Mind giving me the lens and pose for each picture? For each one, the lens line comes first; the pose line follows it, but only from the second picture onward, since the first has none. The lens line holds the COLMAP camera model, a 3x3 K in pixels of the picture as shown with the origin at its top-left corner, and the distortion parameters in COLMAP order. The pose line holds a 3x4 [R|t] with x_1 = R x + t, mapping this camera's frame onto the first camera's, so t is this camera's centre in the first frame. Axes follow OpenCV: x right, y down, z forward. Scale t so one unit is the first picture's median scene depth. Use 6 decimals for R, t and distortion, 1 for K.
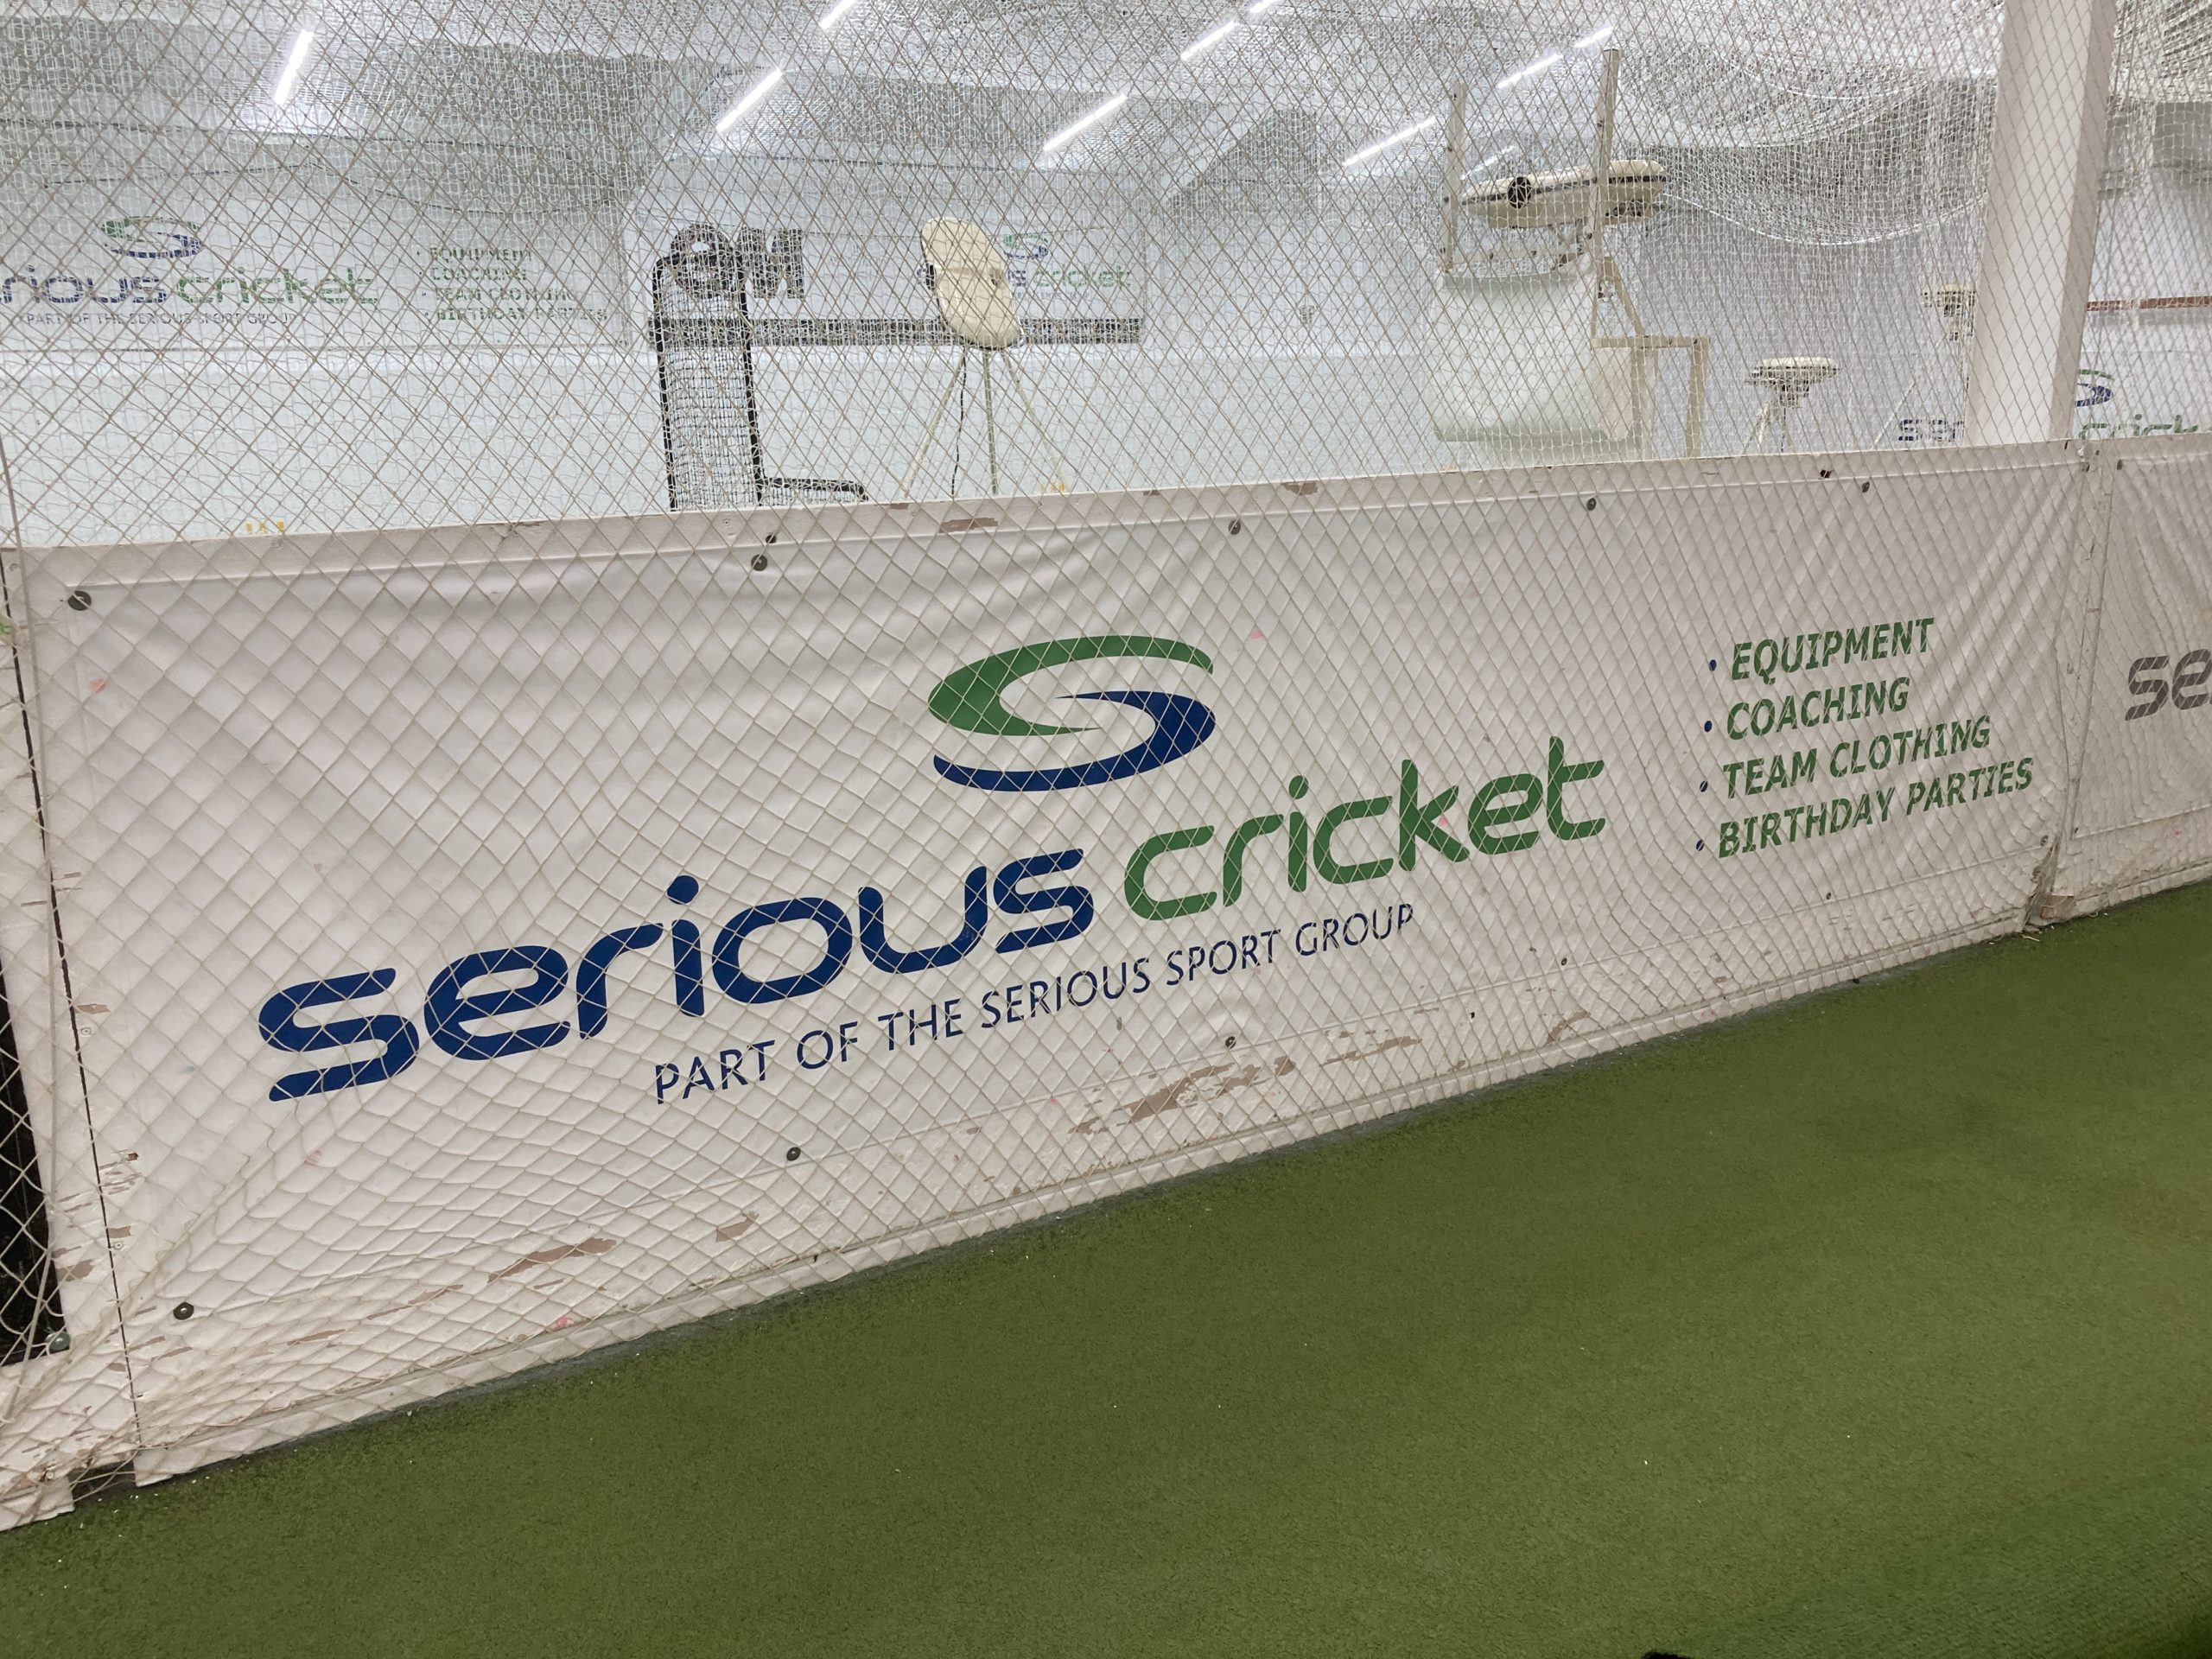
lens RADIAL K [[1831.1, 0, 1109.0], [0, 1831.1, 820.3], [0, 0, 1]] dist [0.014315, 0.015563]
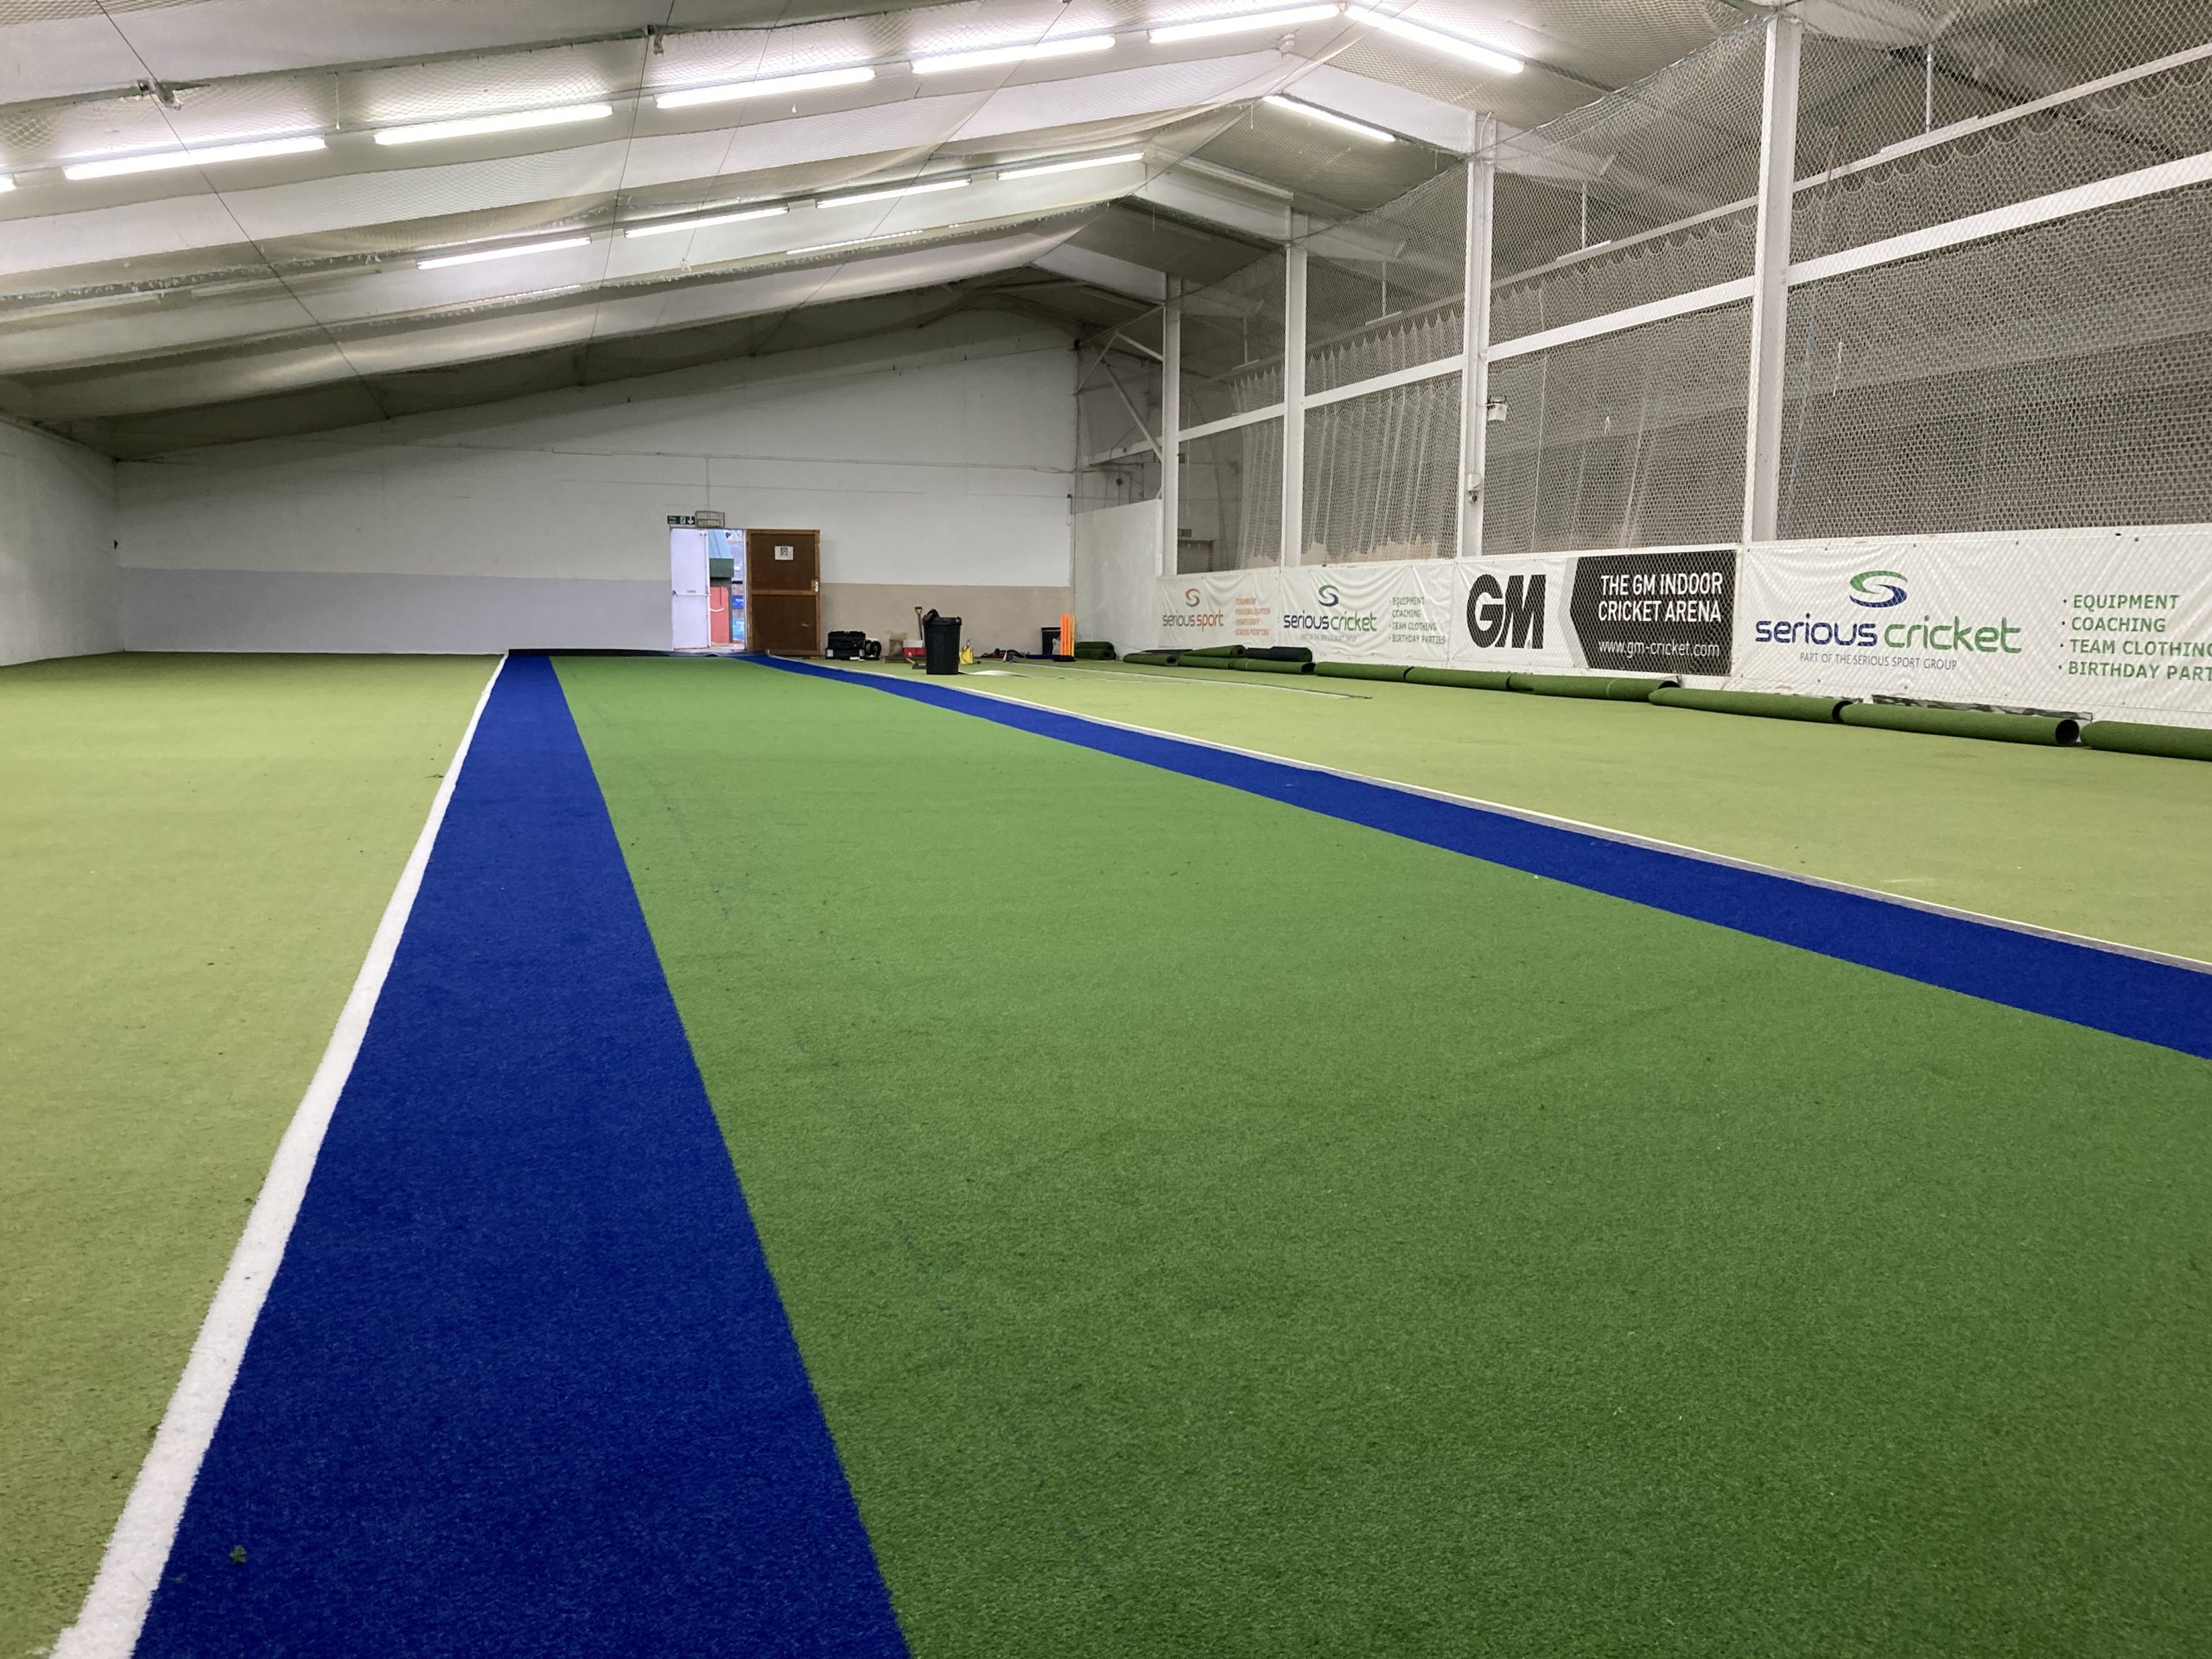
lens RADIAL K [[1831.1, 0, 1104.2], [0, 1831.1, 831.6], [0, 0, 1]] dist [0.014315, 0.015563]
pose [[-0.270867, 0.127446, -0.954143, 4.418151], [-0.240657, 0.950756, 0.195313, 0.070508], [0.932049, 0.282525, -0.226858, 0.462083]]
